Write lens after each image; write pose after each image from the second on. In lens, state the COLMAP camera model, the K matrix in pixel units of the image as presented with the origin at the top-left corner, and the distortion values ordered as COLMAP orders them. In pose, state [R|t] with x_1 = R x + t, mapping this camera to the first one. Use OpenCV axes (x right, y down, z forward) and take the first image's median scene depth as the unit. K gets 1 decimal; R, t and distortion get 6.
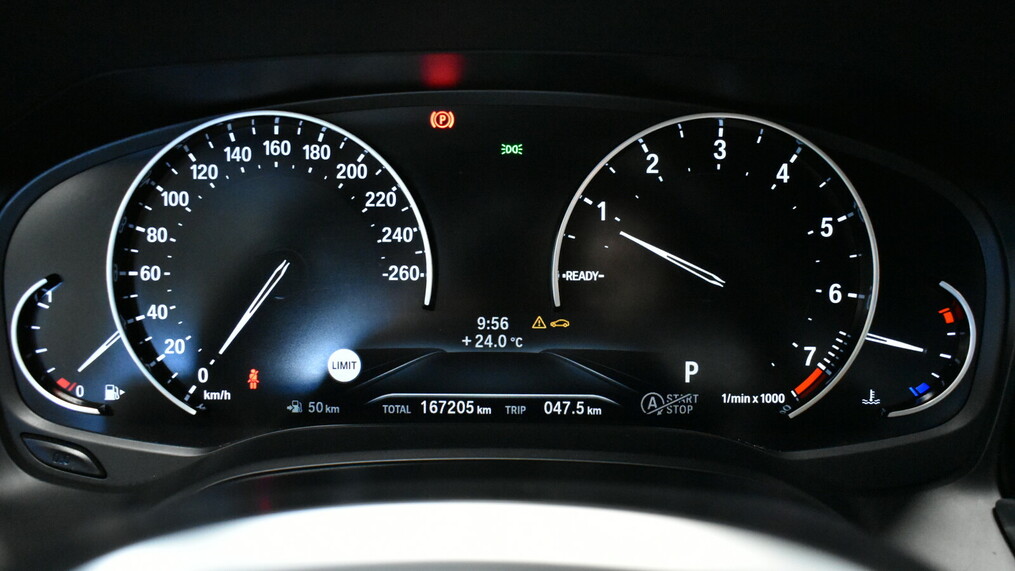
lens RADIAL K [[921.6, 0, 501.1], [0, 921.6, 290.9], [0, 0, 1]] dist [-0.029244, 0.000000]
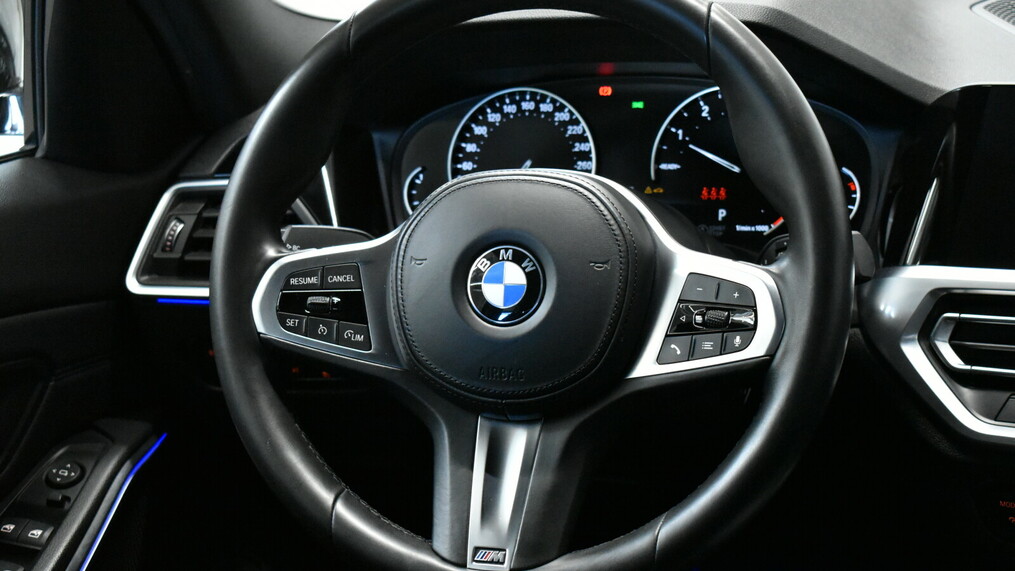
lens RADIAL K [[1877.3, 0, 512.6], [0, 1877.3, 277.2], [0, 0, 1]] dist [-0.032073, 0.000000]
pose [[0.947507, 0.015492, -0.319360, 1.078537], [-0.040943, 0.996481, -0.073136, 0.538992], [0.317103, 0.082373, 0.944807, -2.968559]]
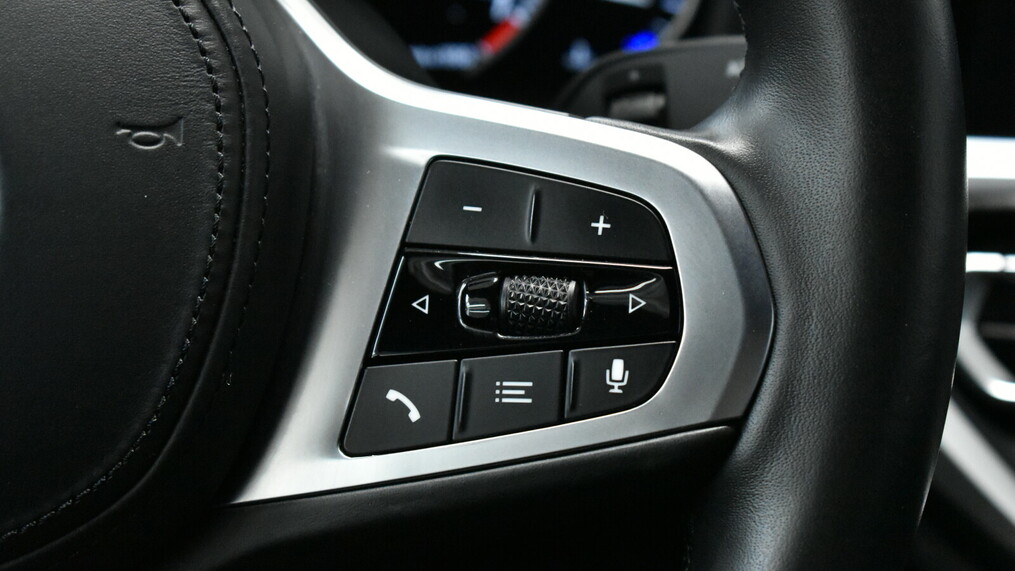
lens RADIAL K [[2380.2, 0, 507.1], [0, 2380.2, 286.0], [0, 0, 1]] dist [-0.065859, 0.000000]
pose [[0.999935, 0.002005, -0.011226, 0.368681], [-0.002425, 0.999292, -0.037551, 0.395882], [0.011143, 0.037575, 0.999232, -1.038072]]
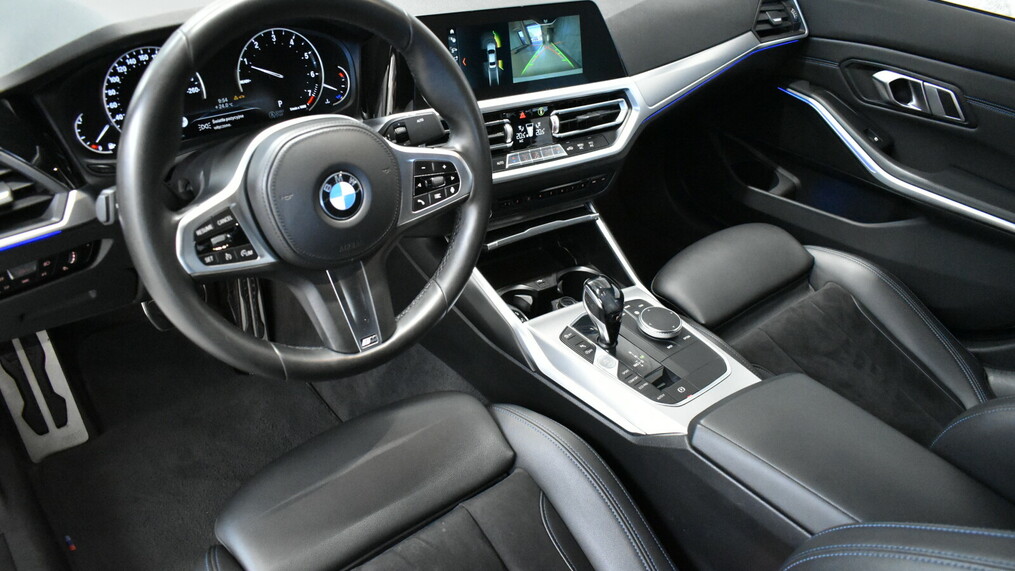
lens RADIAL K [[776.7, 0, 508.5], [0, 776.7, 284.4], [0, 0, 1]] dist [-0.021662, 0.011263]
pose [[0.767201, -0.318752, 0.556597, -1.012678], [0.128949, 0.926708, 0.352966, -0.208855], [-0.628311, -0.199024, 0.752074, -1.959906]]
